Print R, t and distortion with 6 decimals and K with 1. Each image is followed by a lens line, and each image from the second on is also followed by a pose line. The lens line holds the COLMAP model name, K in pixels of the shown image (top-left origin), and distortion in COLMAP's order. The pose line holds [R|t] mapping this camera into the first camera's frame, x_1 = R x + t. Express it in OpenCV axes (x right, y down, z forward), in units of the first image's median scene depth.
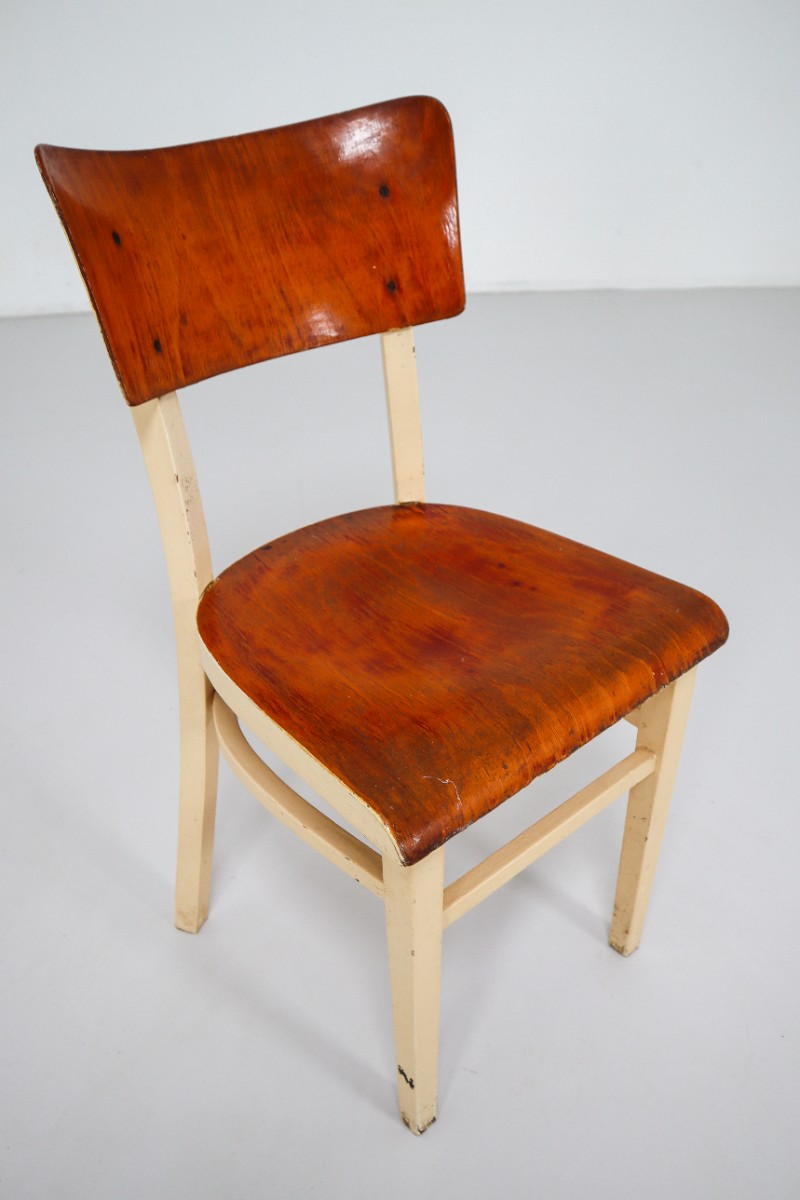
lens RADIAL K [[964.0, 0, 393.5], [0, 964.0, 648.5], [0, 0, 1]] dist [-0.079900, 0.003011]
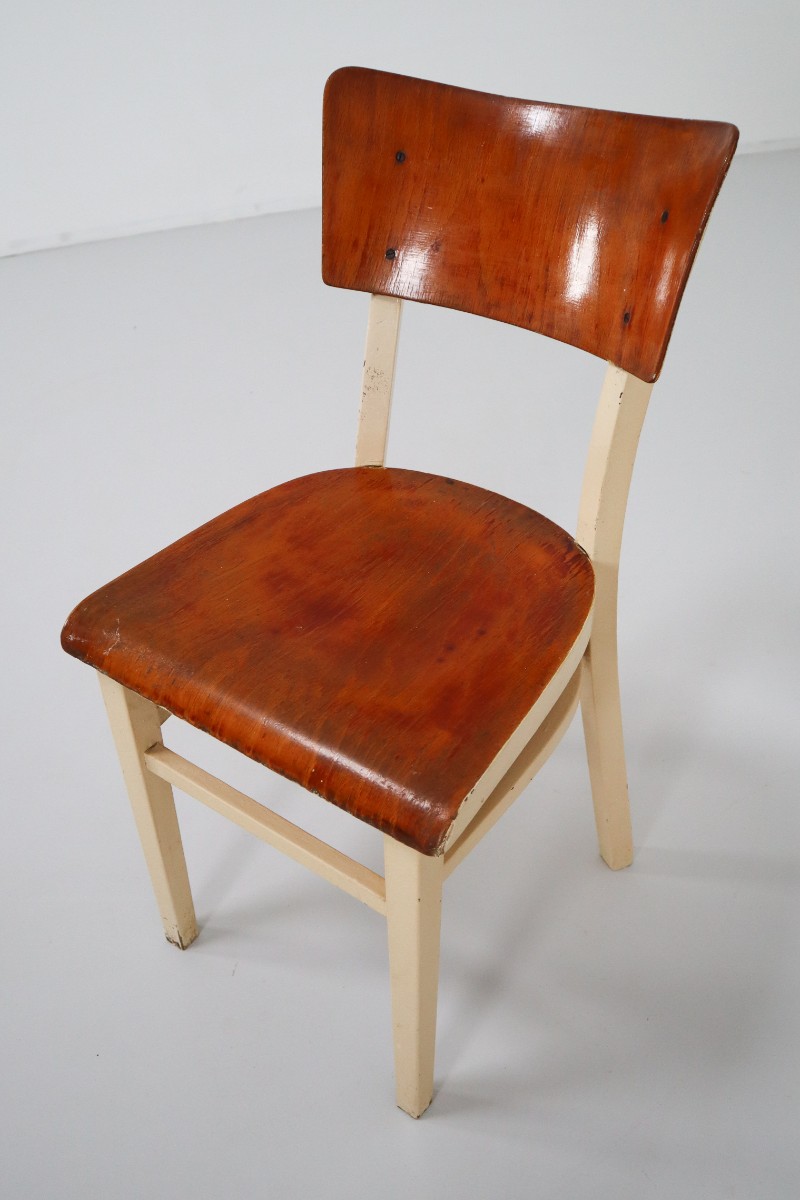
lens RADIAL K [[1089.8, 0, 398.5], [0, 1089.8, 529.4], [0, 0, 1]] dist [-0.091741, 0.008067]
pose [[0.225053, 0.566290, -0.792885, 0.866285], [-0.565657, 0.738521, 0.366905, -0.498579], [0.793337, 0.365928, 0.486532, 0.448078]]
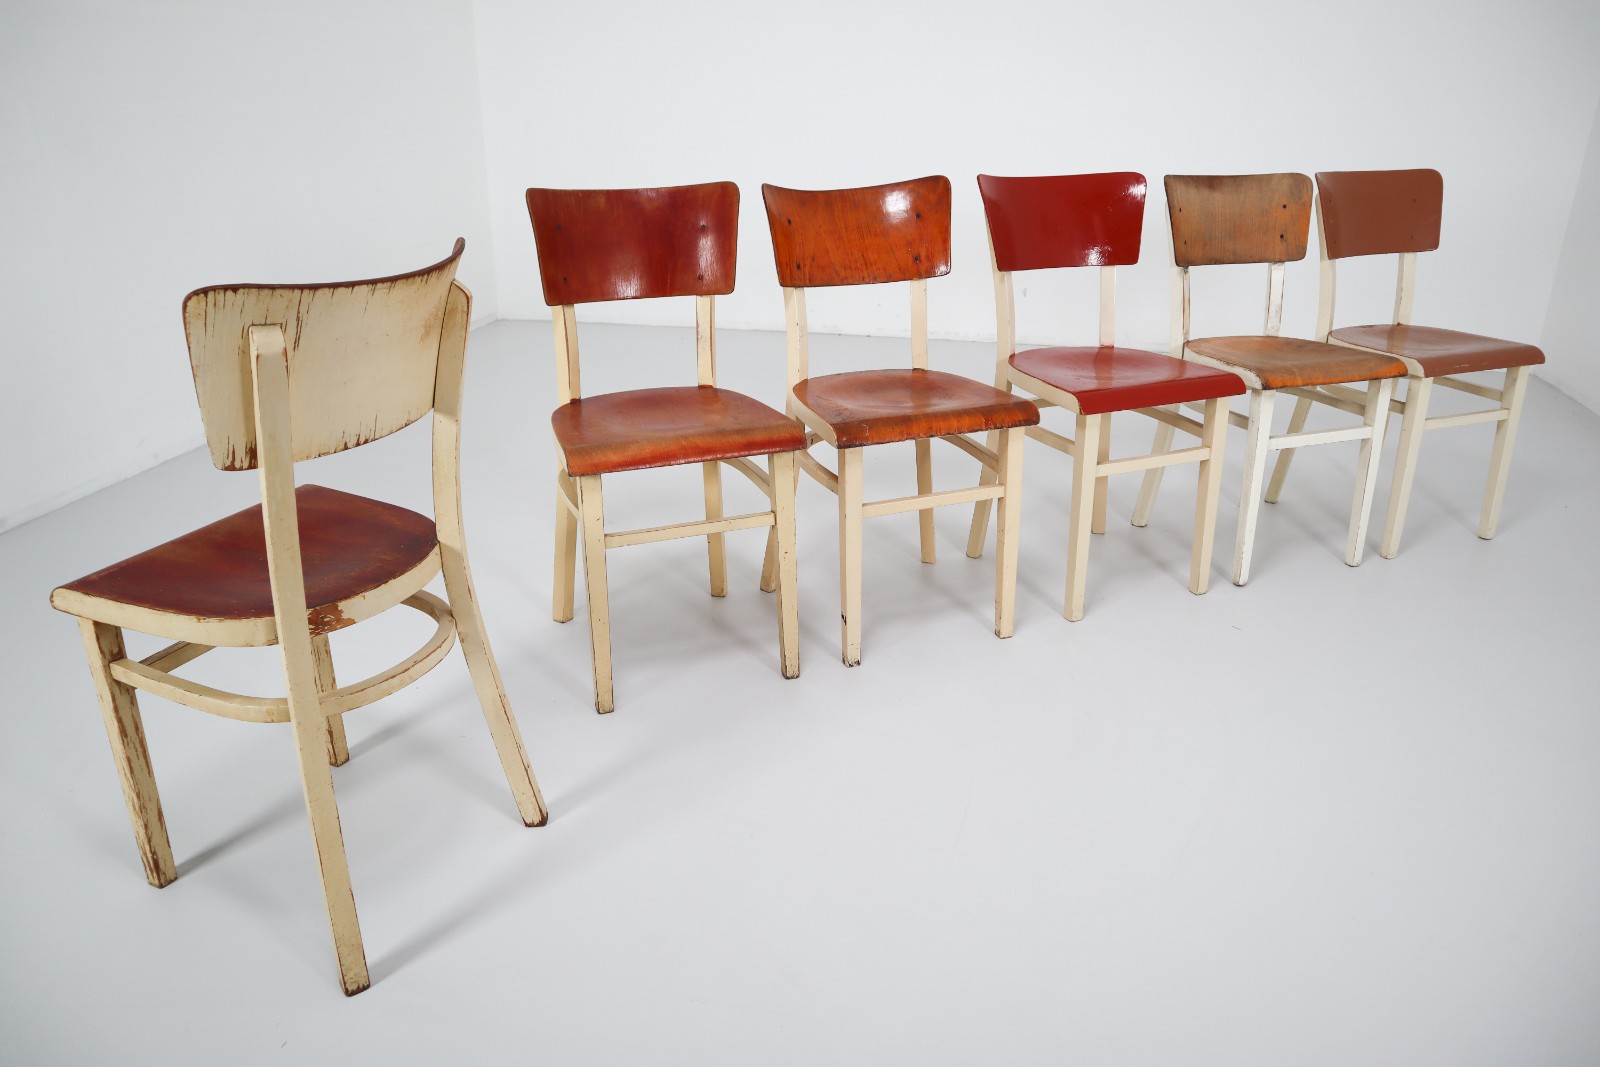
lens RADIAL K [[1179.7, 0, 799.5], [0, 1179.7, 574.1], [0, 0, 1]] dist [-0.135929, 0.085418]
pose [[0.933926, 0.141644, -0.328206, 0.724145], [-0.211123, 0.959467, -0.186684, 0.848900], [0.288460, 0.243641, 0.925975, -1.329270]]
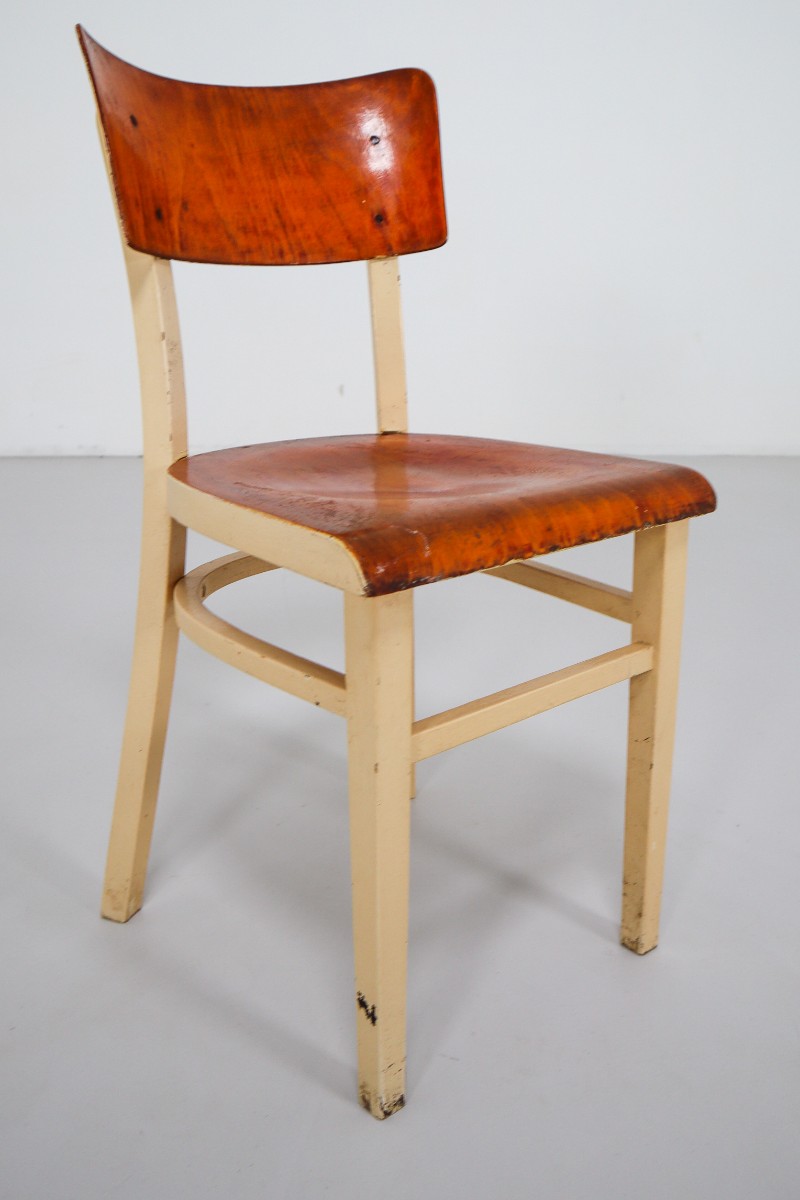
lens RADIAL K [[1089.8, 0, 398.5], [0, 1089.8, 529.4], [0, 0, 1]] dist [-0.091741, 0.008067]
pose [[0.999679, 0.025319, -0.000990, 0.031114], [-0.023758, 0.923048, -0.383951, 0.429141], [-0.008807, 0.383851, 0.923353, 0.004561]]
